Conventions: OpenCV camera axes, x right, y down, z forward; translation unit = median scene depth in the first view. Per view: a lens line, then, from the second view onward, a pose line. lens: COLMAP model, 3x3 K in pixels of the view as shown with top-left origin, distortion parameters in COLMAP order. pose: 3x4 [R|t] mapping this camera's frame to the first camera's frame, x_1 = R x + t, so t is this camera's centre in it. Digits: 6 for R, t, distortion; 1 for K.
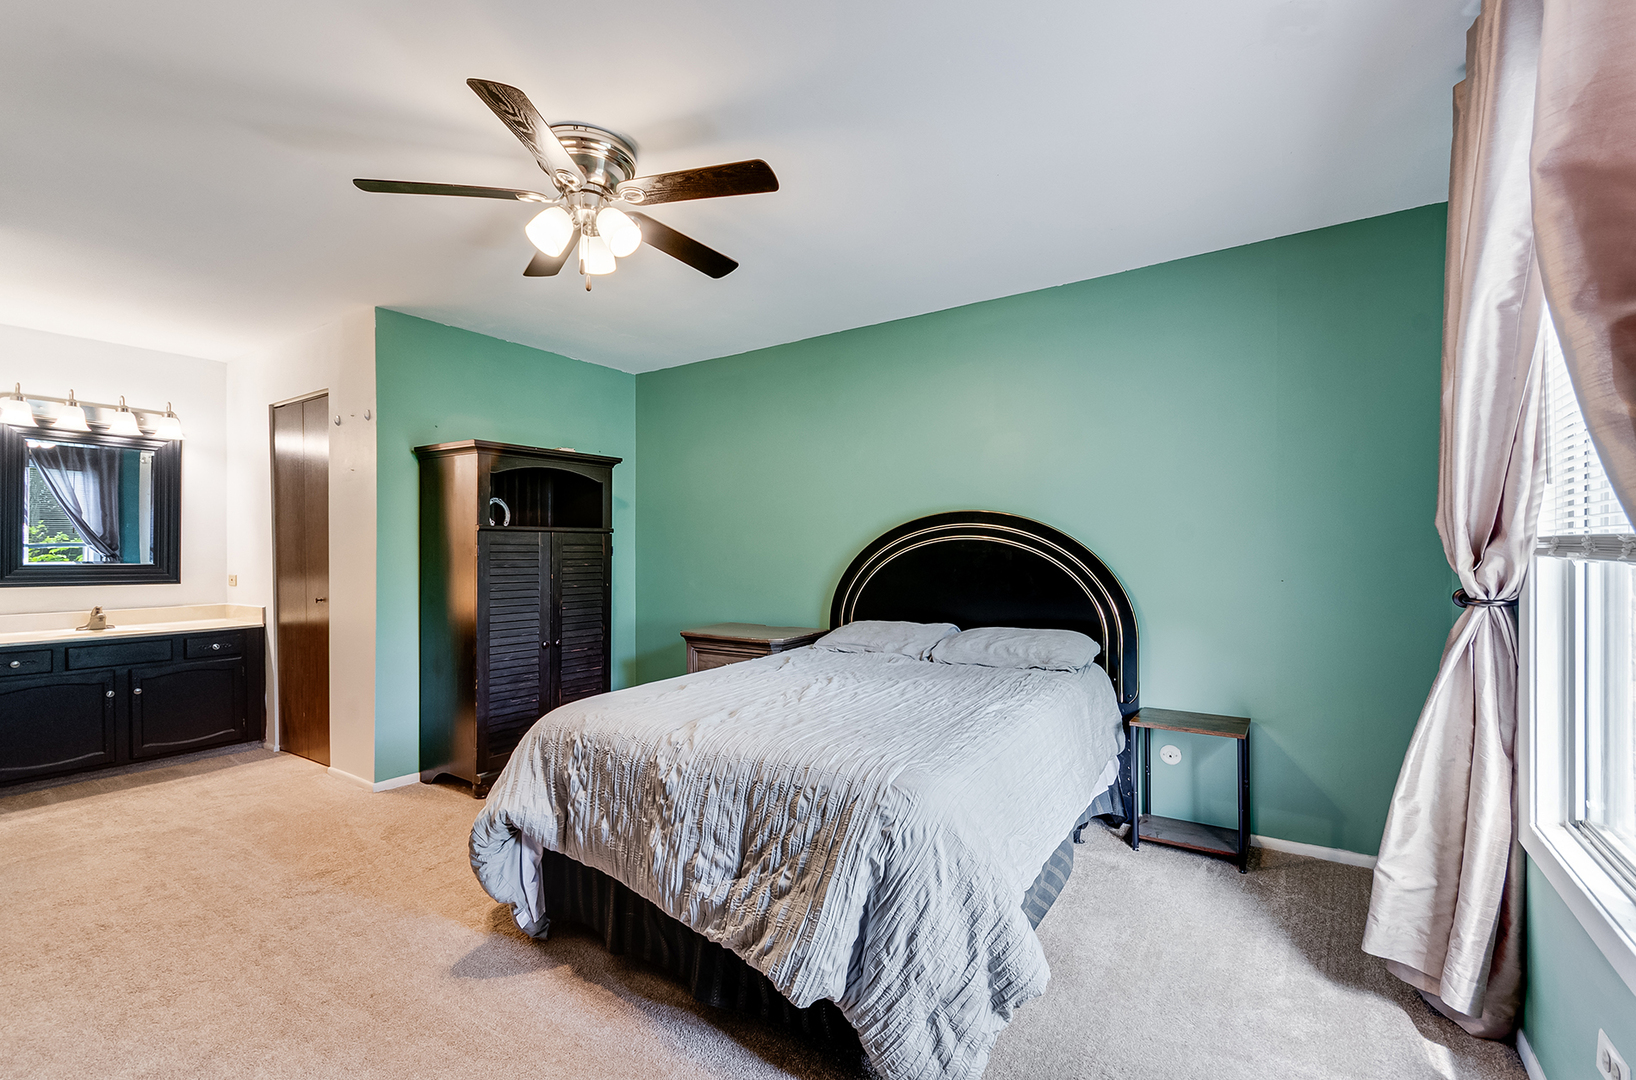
lens RADIAL K [[735.2, 0, 822.0], [0, 735.2, 550.3], [0, 0, 1]] dist [0.000129, 0.000155]
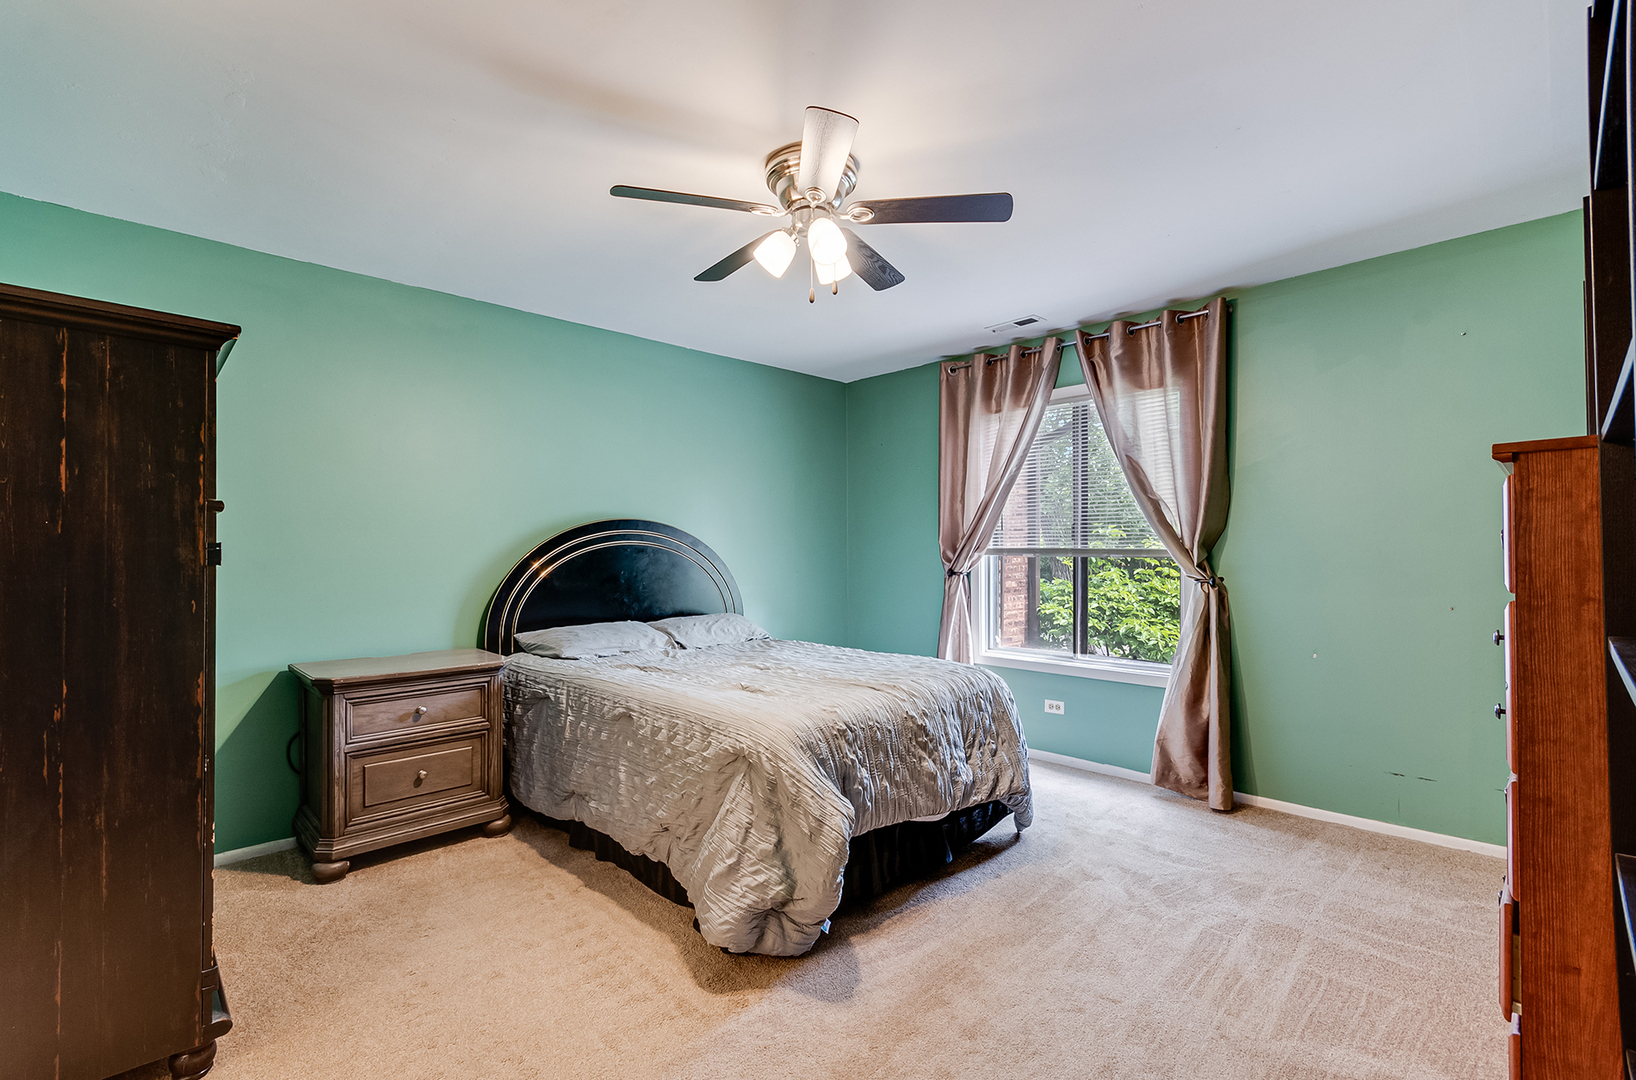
lens RADIAL K [[735.2, 0, 822.7], [0, 735.2, 543.2], [0, 0, 1]] dist [0.000129, 0.000155]
pose [[0.189797, 0.013582, 0.981729, -1.484430], [0.003127, 0.999891, -0.014438, -0.000530], [-0.981818, 0.005810, 0.189734, 0.865144]]
